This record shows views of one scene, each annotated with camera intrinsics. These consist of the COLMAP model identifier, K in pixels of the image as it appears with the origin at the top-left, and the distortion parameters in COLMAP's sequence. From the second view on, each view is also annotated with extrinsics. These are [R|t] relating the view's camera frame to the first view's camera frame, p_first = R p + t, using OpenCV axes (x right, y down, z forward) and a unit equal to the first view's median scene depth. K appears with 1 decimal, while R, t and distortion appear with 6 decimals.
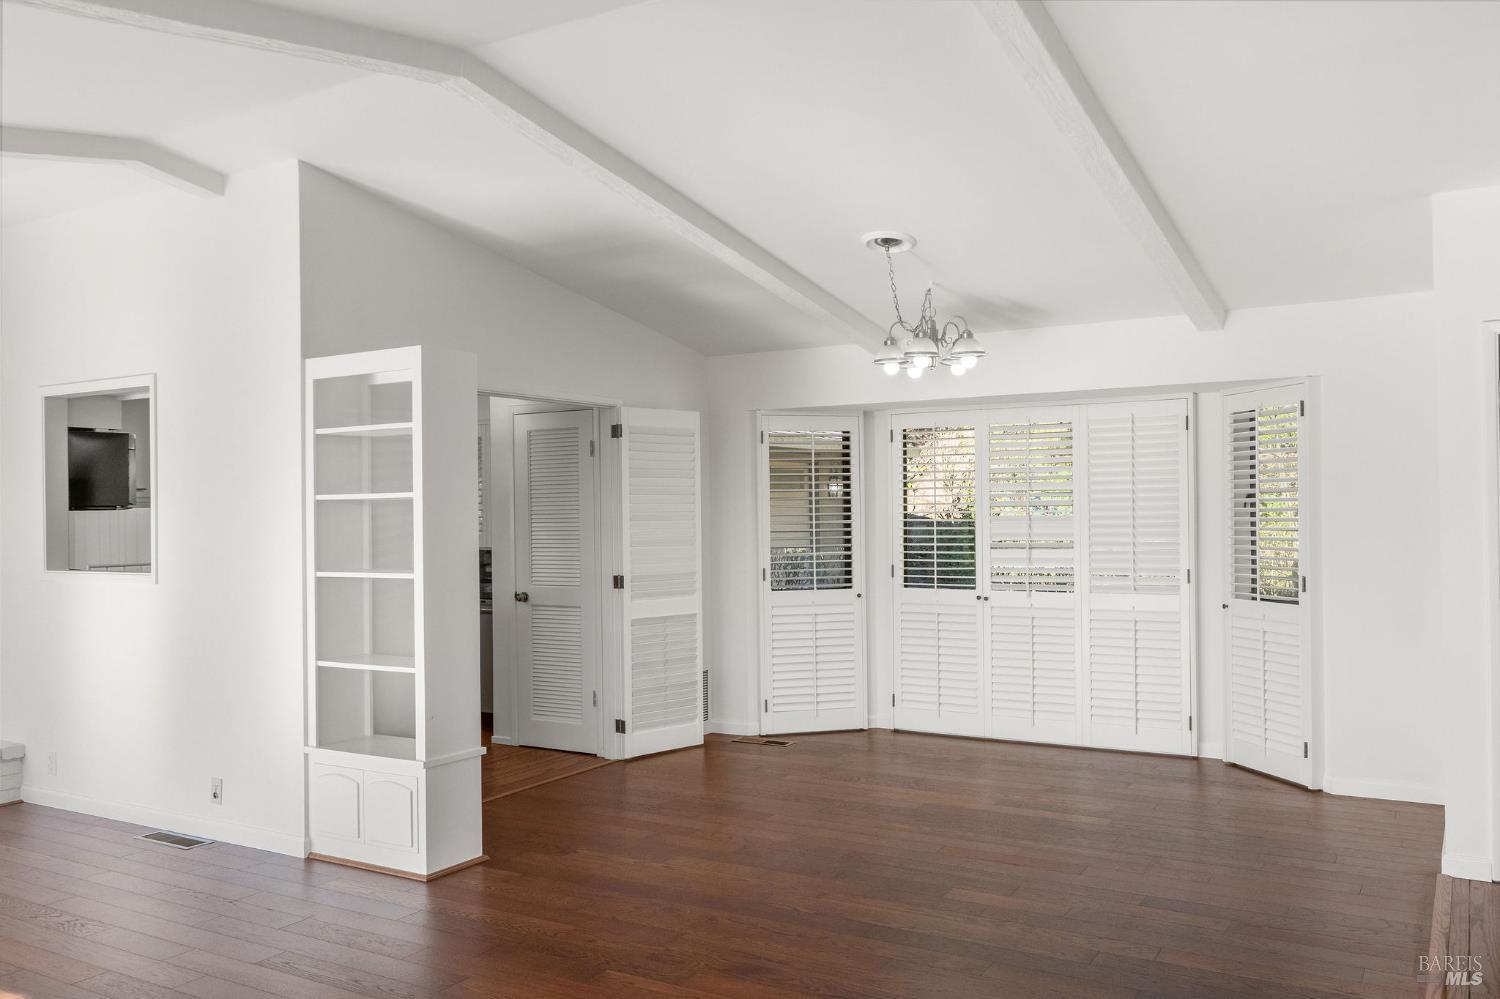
lens RADIAL K [[1222.9, 0, 750.5], [0, 1222.9, 496.0], [0, 0, 1]] dist [0.005999, -0.007509]
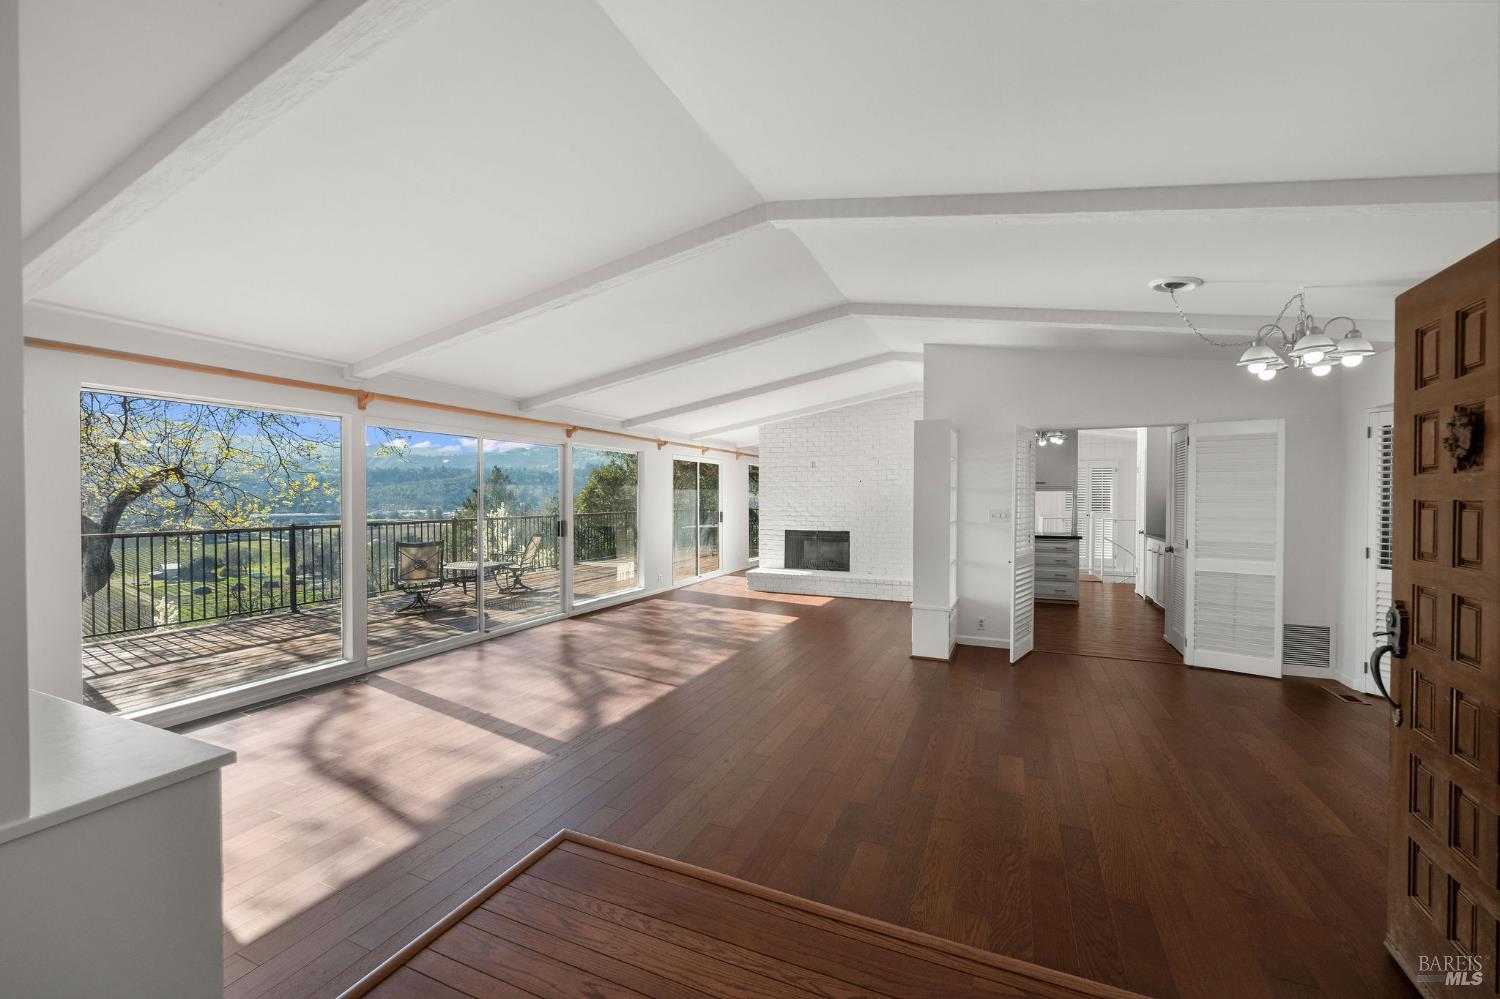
lens RADIAL K [[602.6, 0, 748.7], [0, 602.6, 501.7], [0, 0, 1]] dist [-0.002397, 0.000862]
pose [[0.098522, 0.020709, -0.994919, 0.658816], [0.006812, 0.999746, 0.021484, 0.000895], [0.995112, -0.008894, 0.098356, 0.483084]]
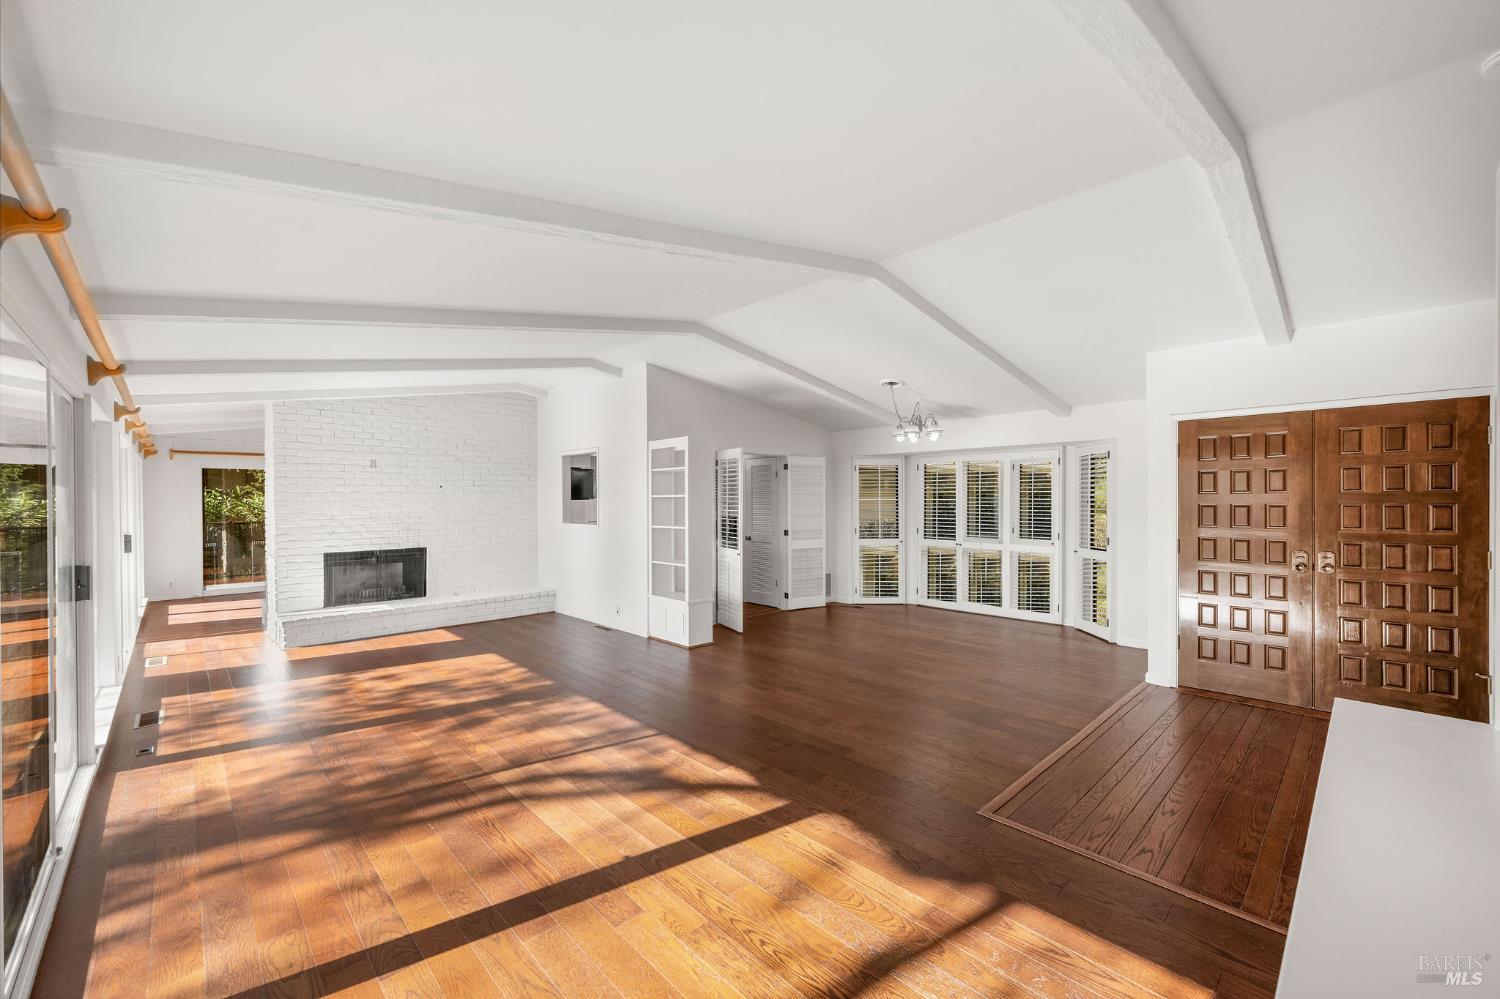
lens RADIAL K [[602.6, 0, 737.6], [0, 602.6, 499.4], [0, 0, 1]] dist [-0.002397, 0.000862]
pose [[0.961091, 0.008423, -0.276103, 0.136874], [-0.004514, 0.999880, 0.014788, -0.009624], [0.276195, -0.012966, 0.961014, -0.128117]]
